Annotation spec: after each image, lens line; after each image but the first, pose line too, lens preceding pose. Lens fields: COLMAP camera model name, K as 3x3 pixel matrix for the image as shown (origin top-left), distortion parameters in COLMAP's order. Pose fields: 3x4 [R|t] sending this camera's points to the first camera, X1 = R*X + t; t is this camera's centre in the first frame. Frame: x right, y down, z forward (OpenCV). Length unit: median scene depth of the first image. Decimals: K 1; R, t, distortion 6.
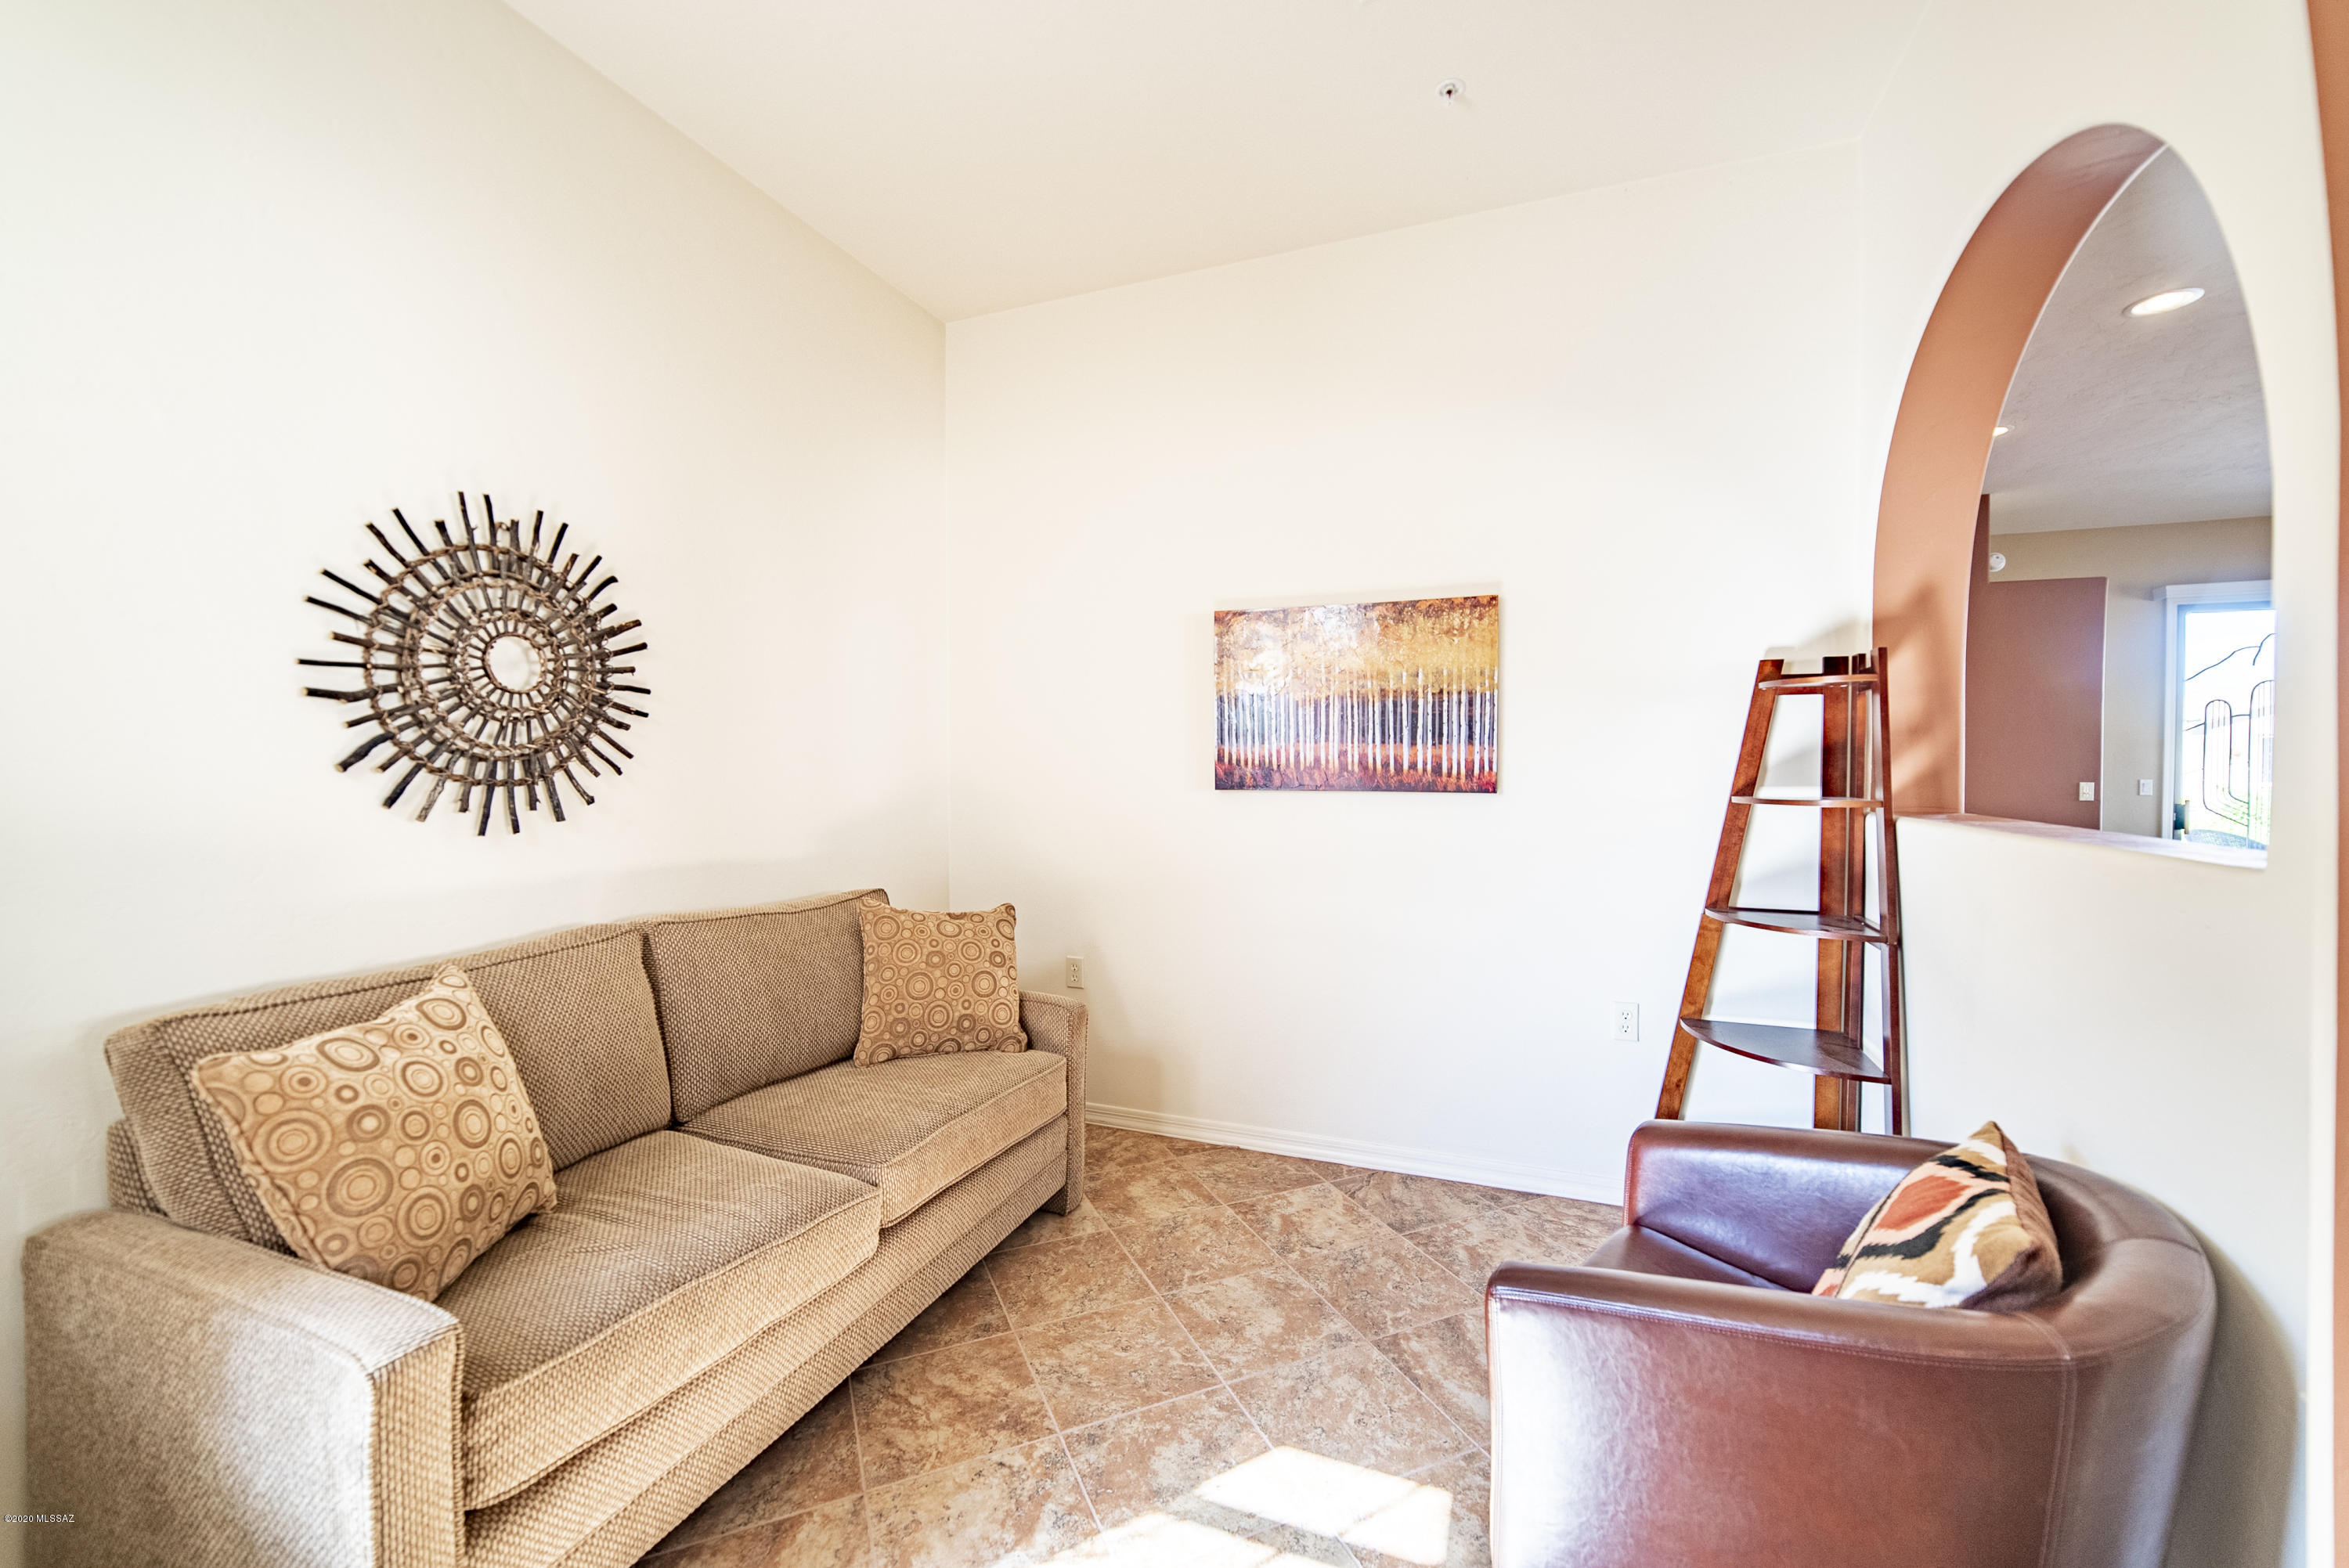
lens RADIAL K [[928.4, 0, 1182.5], [0, 928.4, 781.9], [0, 0, 1]] dist [-0.014407, 0.003792]
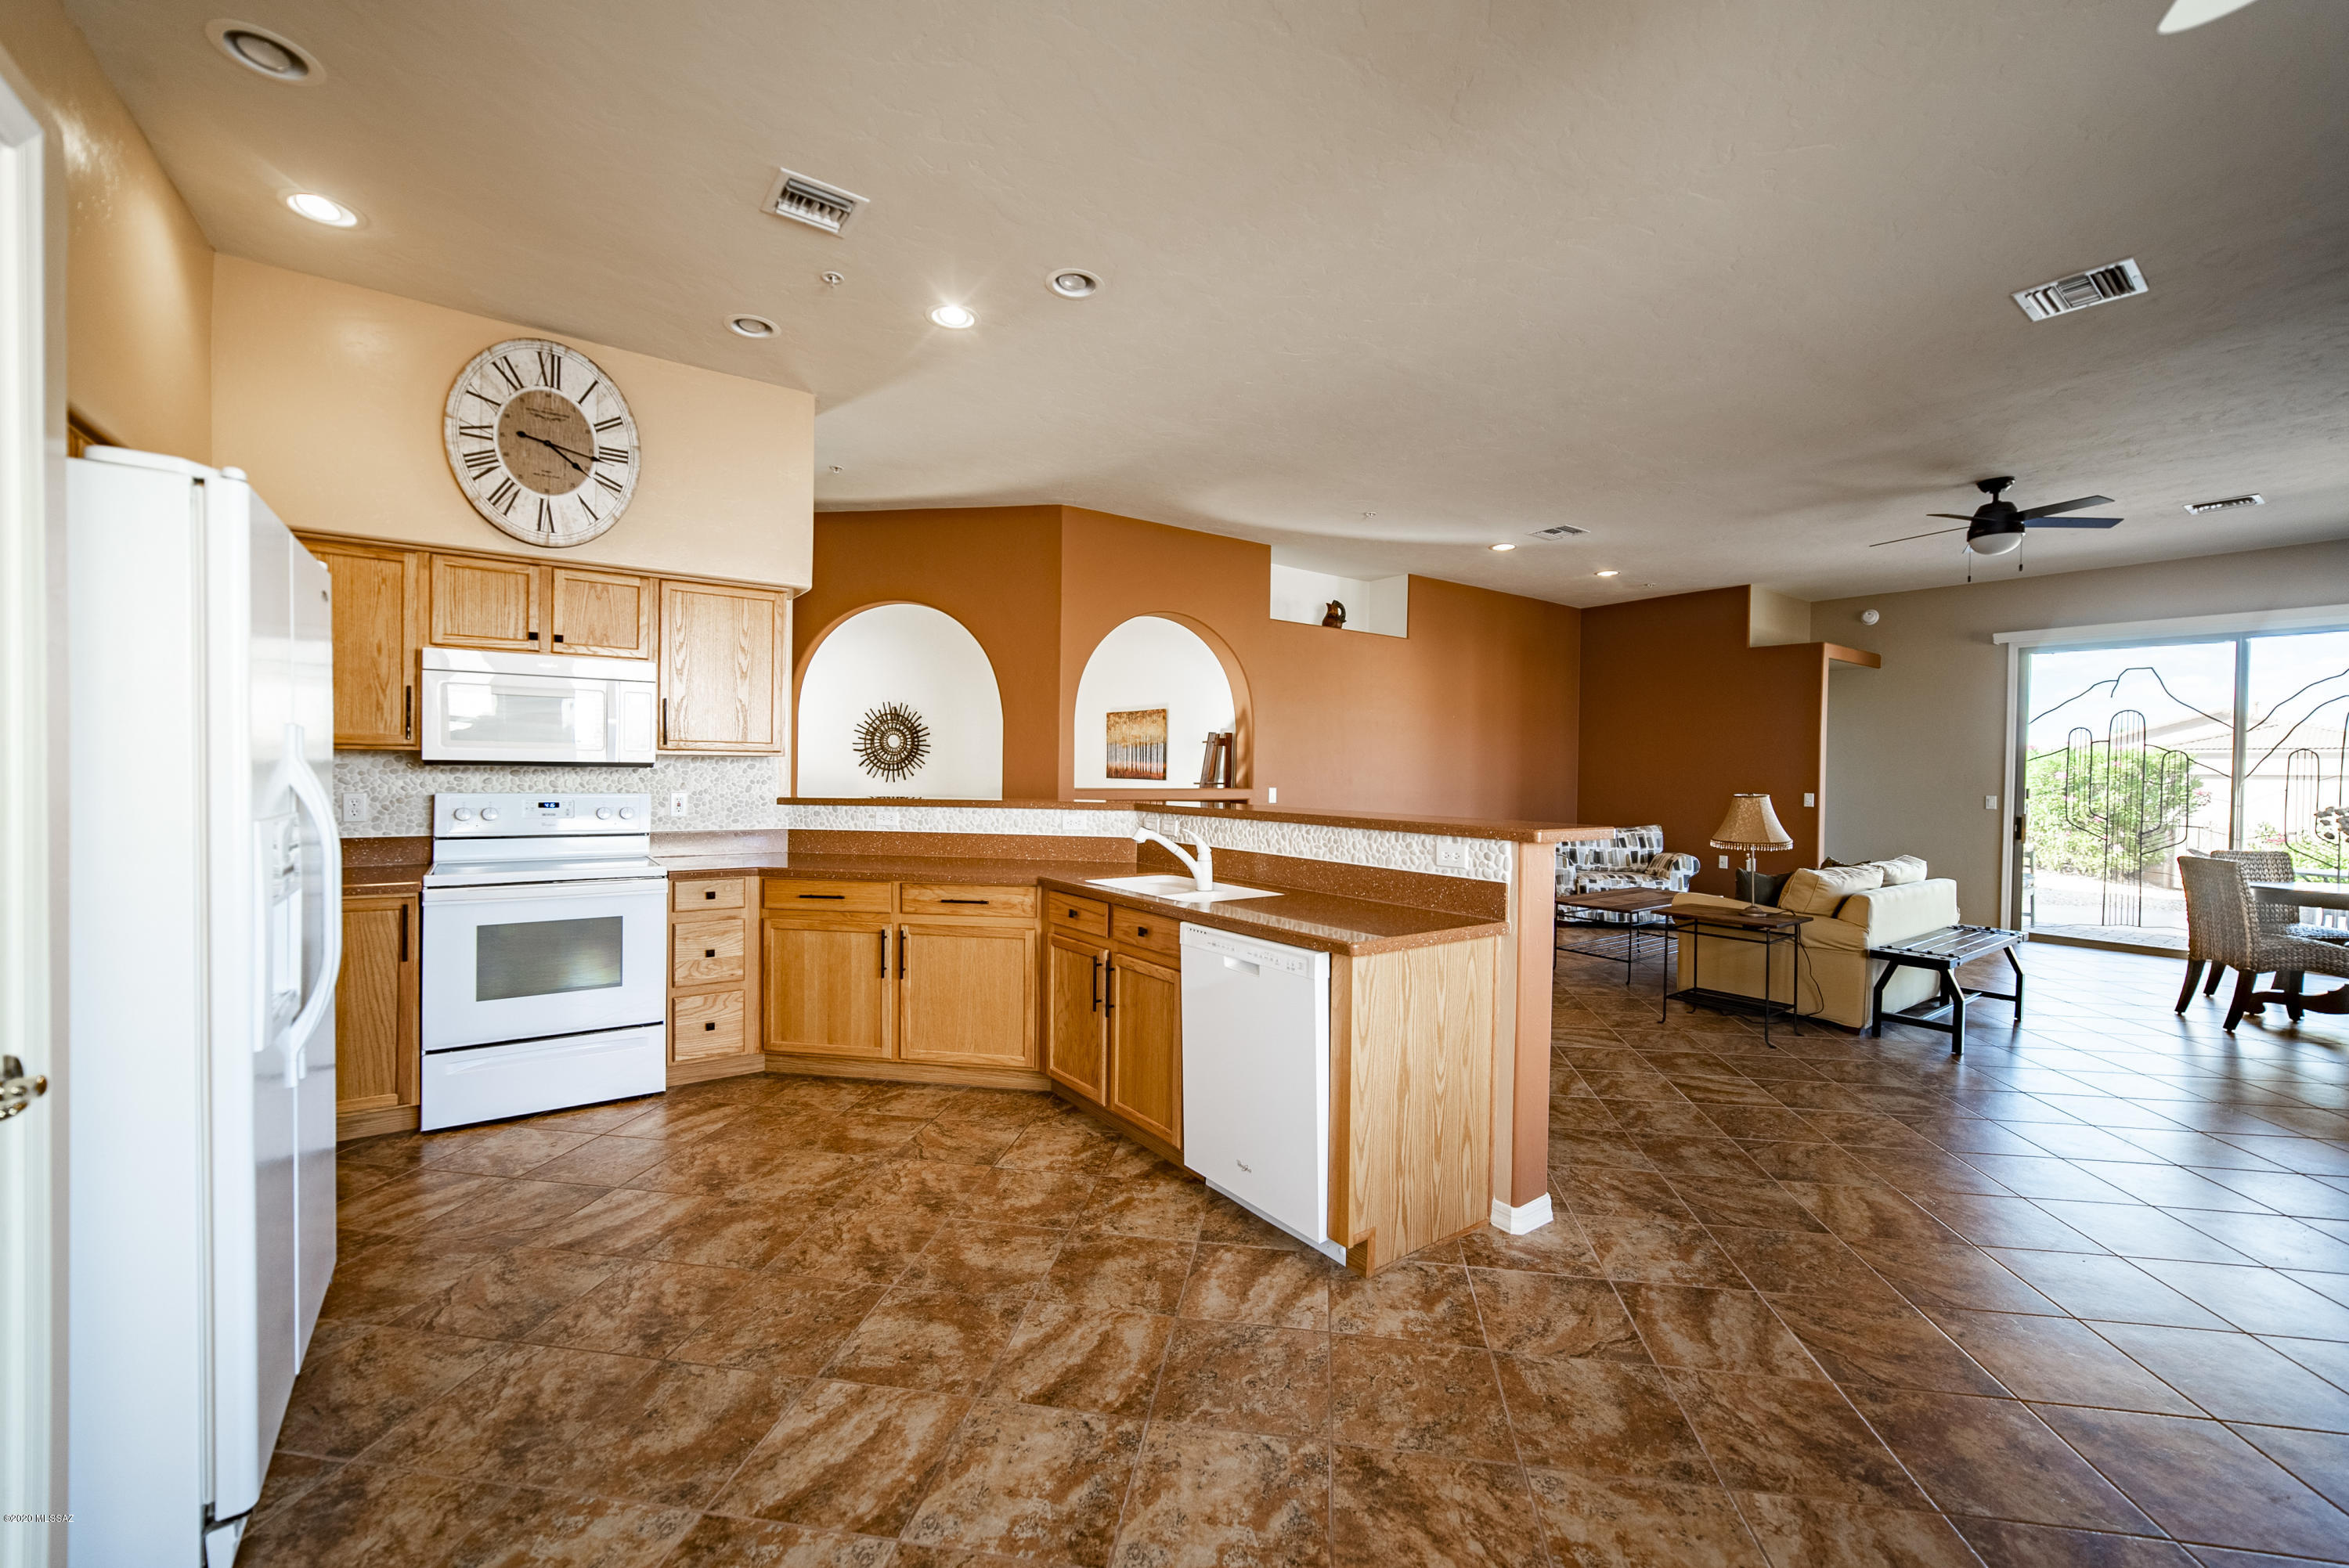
lens RADIAL K [[928.4, 0, 1182.5], [0, 928.4, 781.9], [0, 0, 1]] dist [-0.014407, 0.003792]
pose [[0.843856, 0.021763, -0.536128, 1.852449], [-0.026406, 0.999651, -0.000984, 0.018427], [0.535920, 0.014988, 0.844136, -1.295654]]
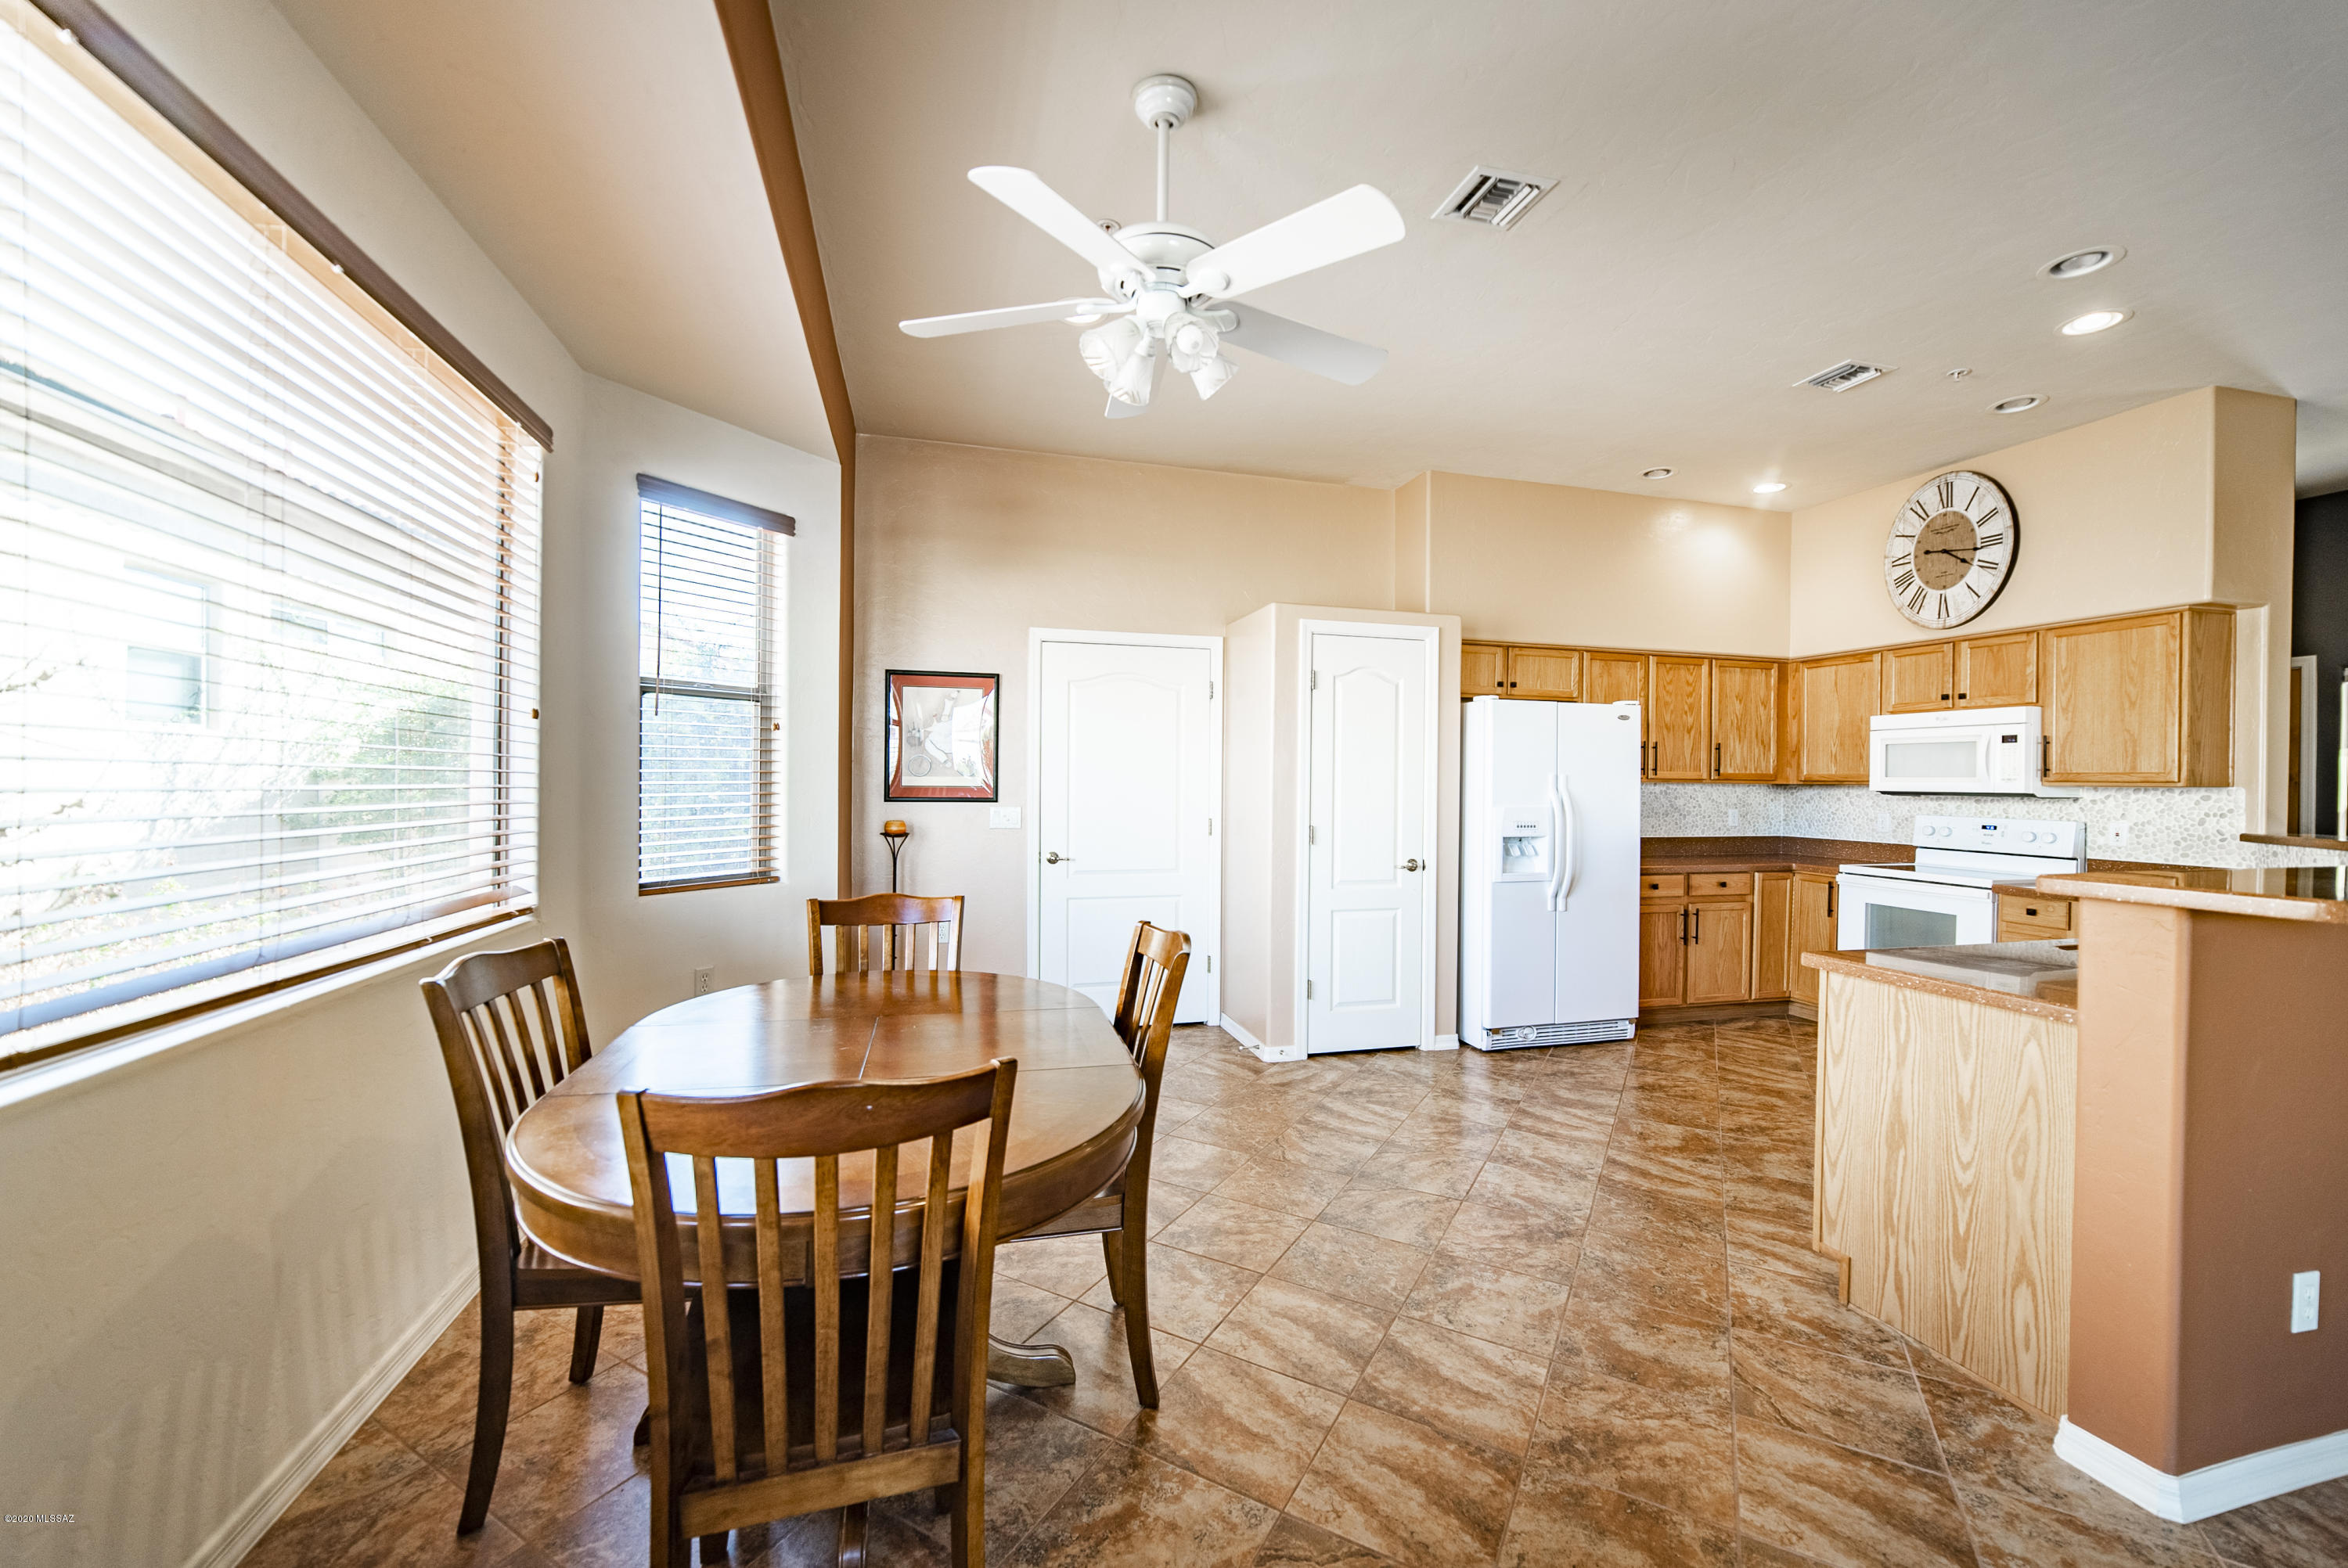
lens RADIAL K [[931.6, 0, 1174.0], [0, 931.6, 784.0], [0, 0, 1]] dist [-0.010531, 0.000232]
pose [[-0.804242, -0.004138, -0.594287, 2.531768], [-0.020884, 0.999555, 0.021302, -0.008289], [0.593934, 0.029543, -0.803971, -0.193737]]
